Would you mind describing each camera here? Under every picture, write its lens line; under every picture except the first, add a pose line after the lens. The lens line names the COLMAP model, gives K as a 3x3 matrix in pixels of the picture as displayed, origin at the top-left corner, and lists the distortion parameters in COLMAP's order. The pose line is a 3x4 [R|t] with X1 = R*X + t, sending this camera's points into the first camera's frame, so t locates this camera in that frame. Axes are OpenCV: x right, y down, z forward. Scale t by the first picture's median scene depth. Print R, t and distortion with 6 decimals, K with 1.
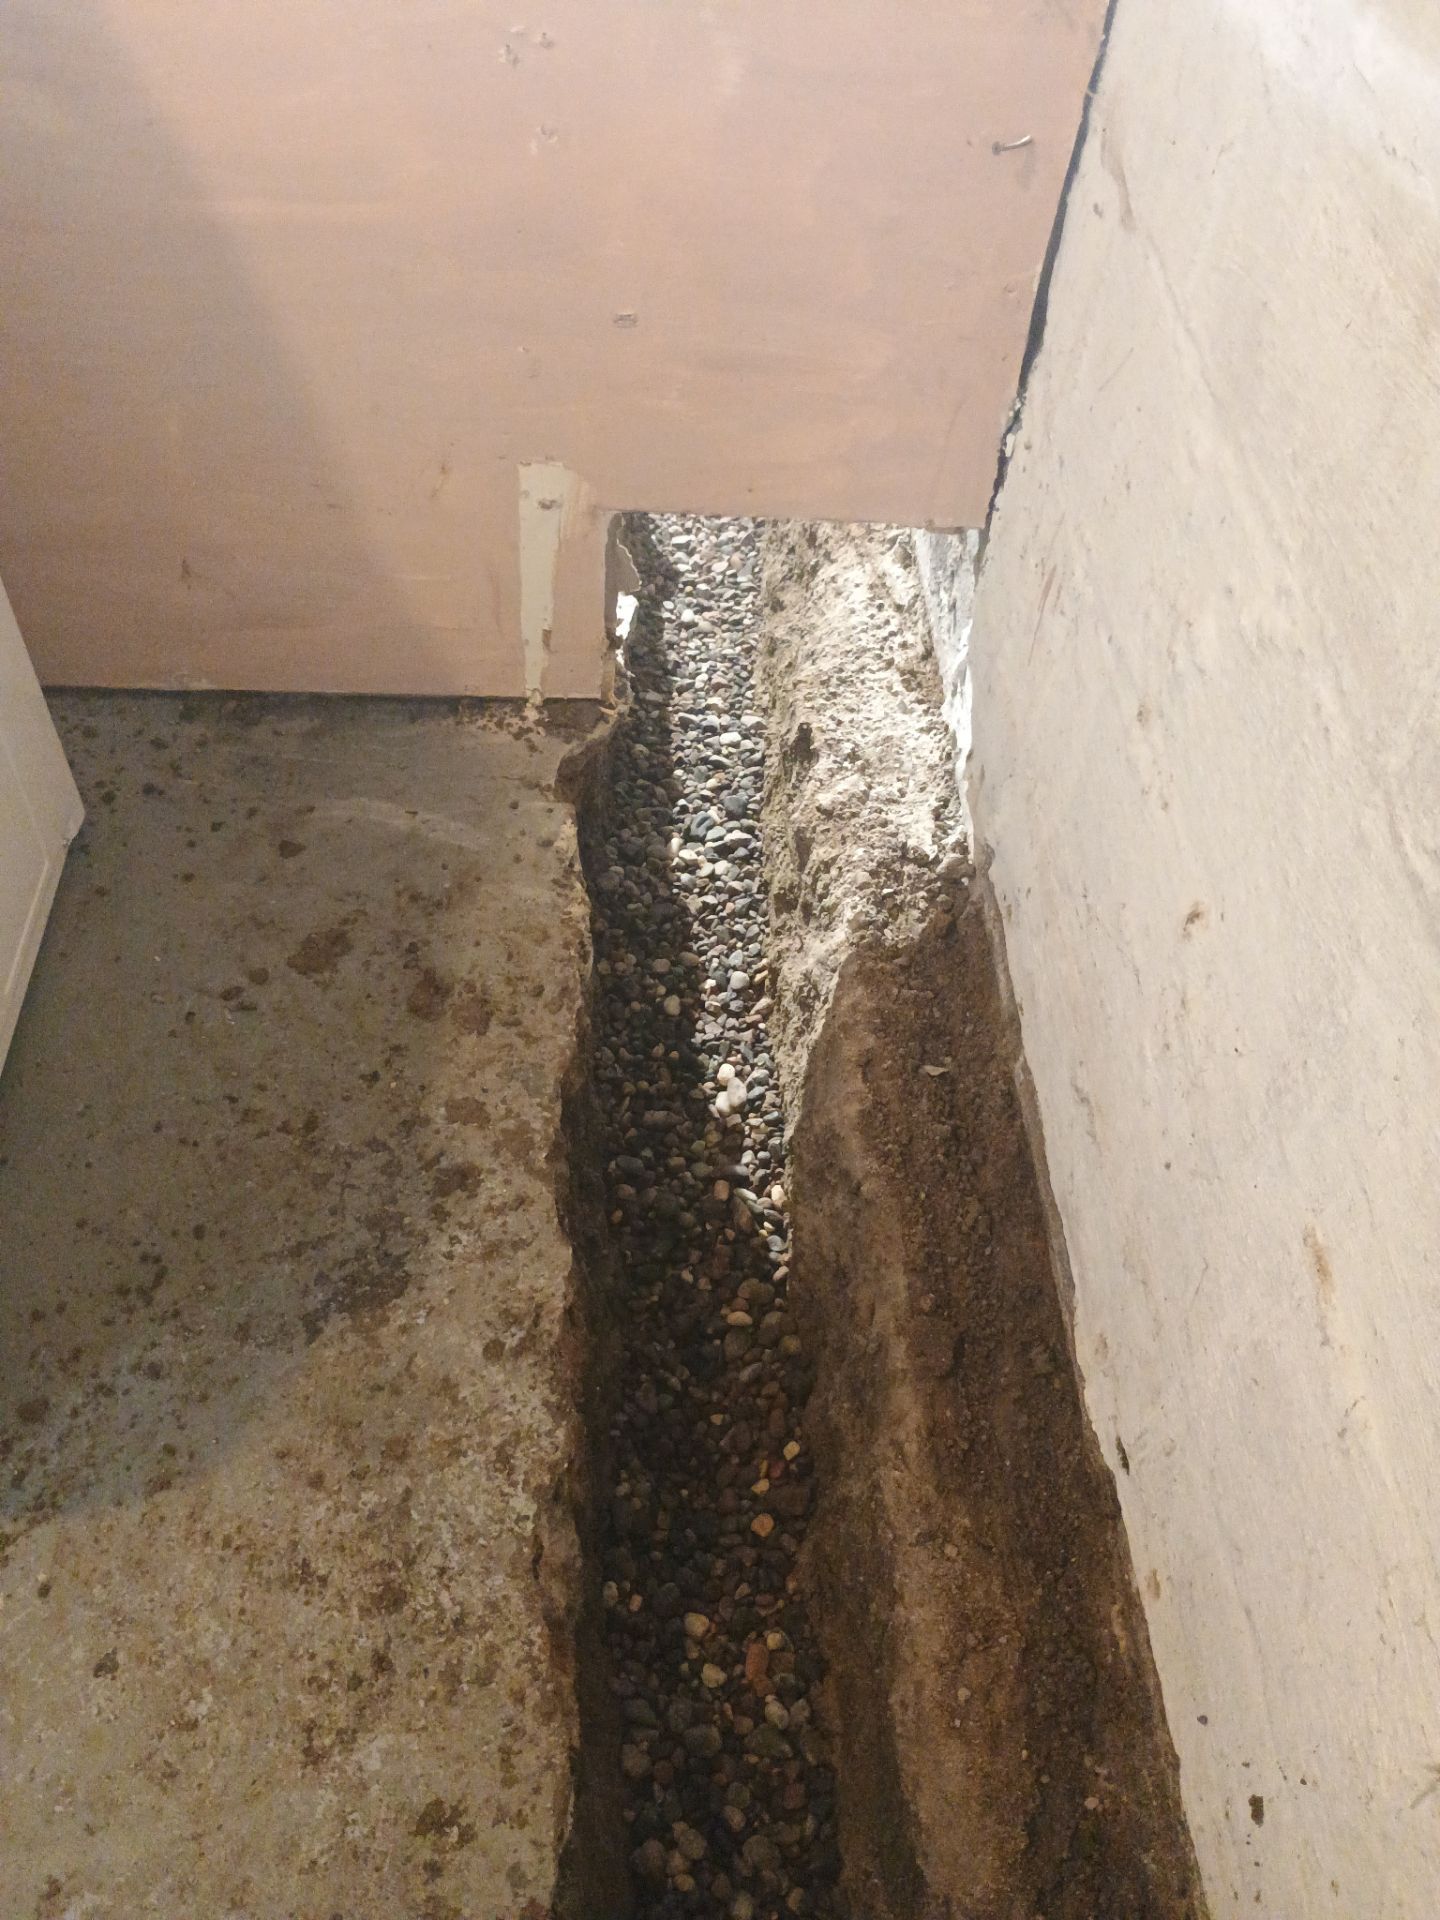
lens RADIAL K [[1634.3, 0, 720.0], [0, 1634.3, 960.0], [0, 0, 1]] dist [0.033824, -0.057932]
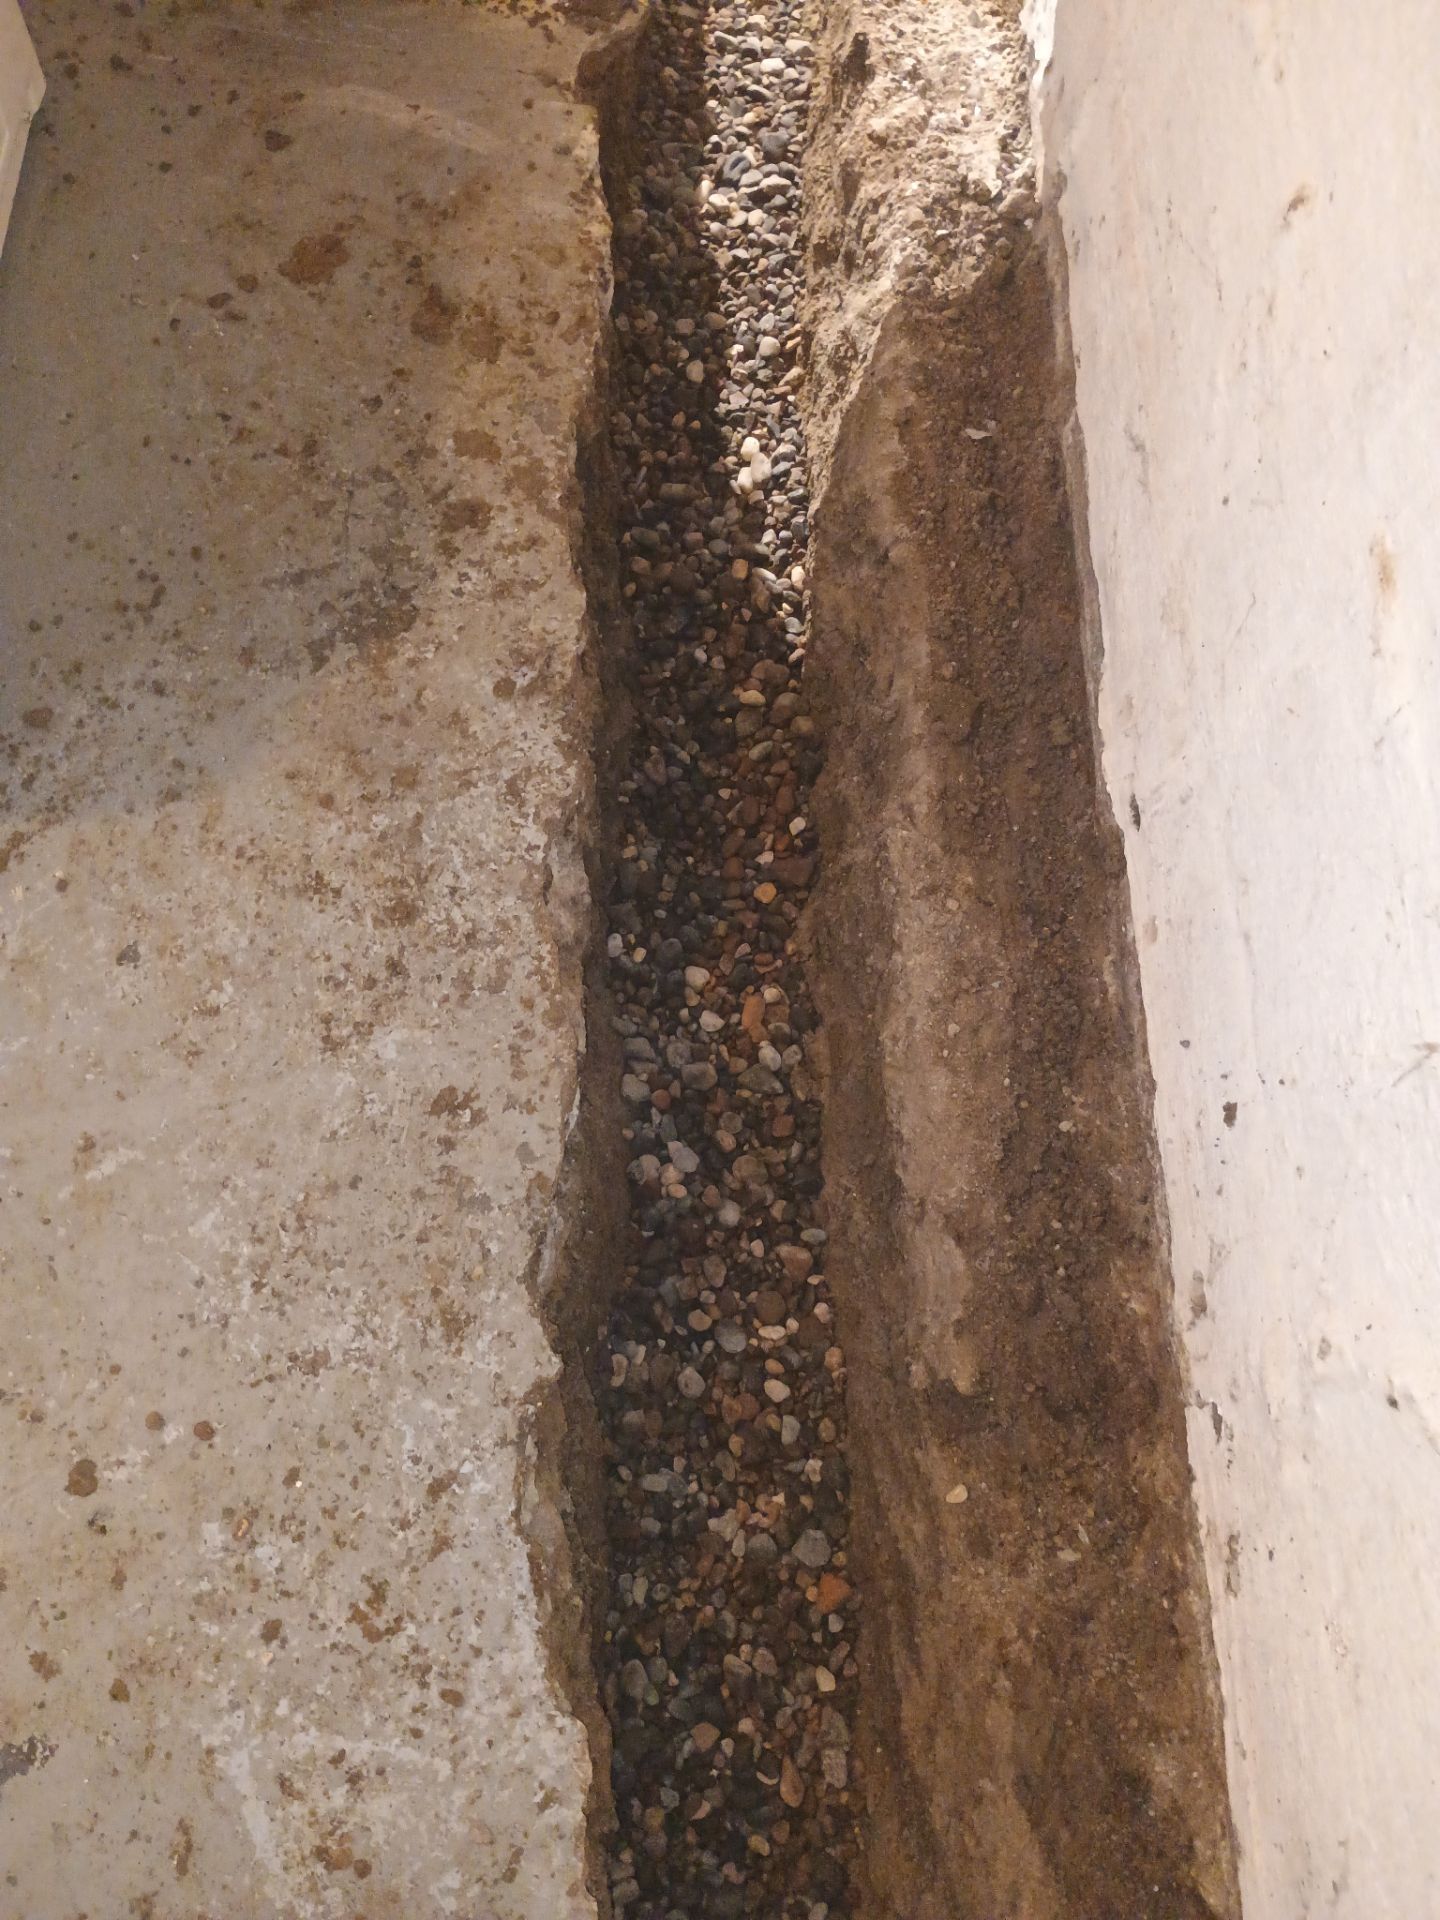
lens RADIAL K [[1634.3, 0, 720.0], [0, 1634.3, 960.0], [0, 0, 1]] dist [0.033824, -0.057932]
pose [[0.998842, 0.047507, 0.007560, -0.008367], [-0.047567, 0.951982, 0.302436, 0.082750], [0.007171, -0.302445, 0.953140, 0.017528]]
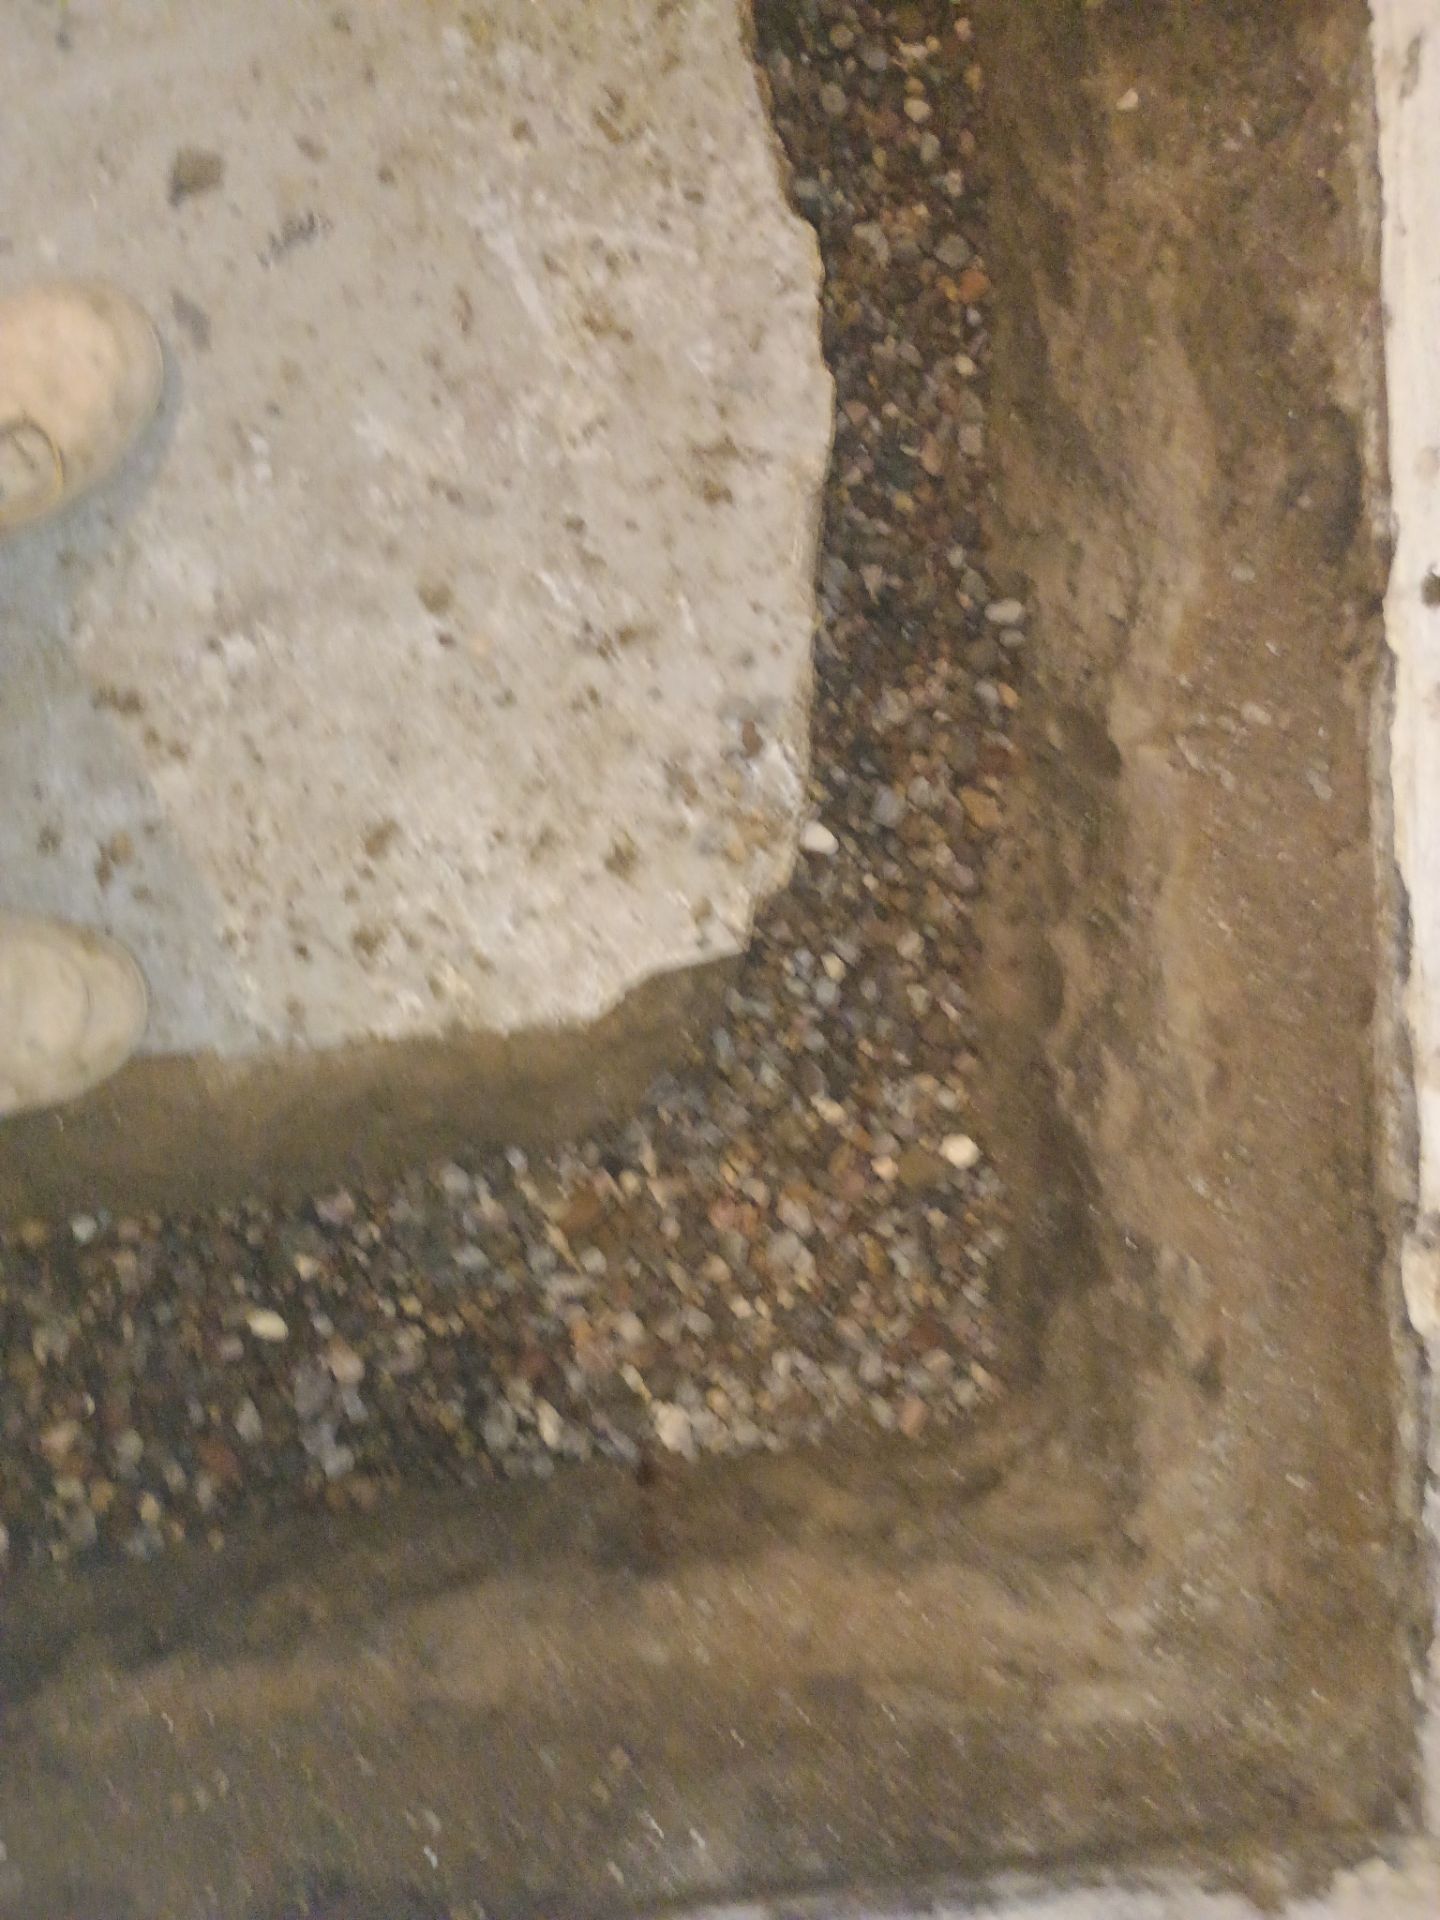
lens RADIAL K [[1618.0, 0, 756.2], [0, 1618.0, 960.3], [0, 0, 1]] dist [0.004569, -0.001173]
pose [[0.994739, 0.016311, 0.101133, -0.132014], [-0.078122, 0.759391, 0.645927, 0.356425], [-0.066264, -0.650430, 0.756670, -0.188166]]
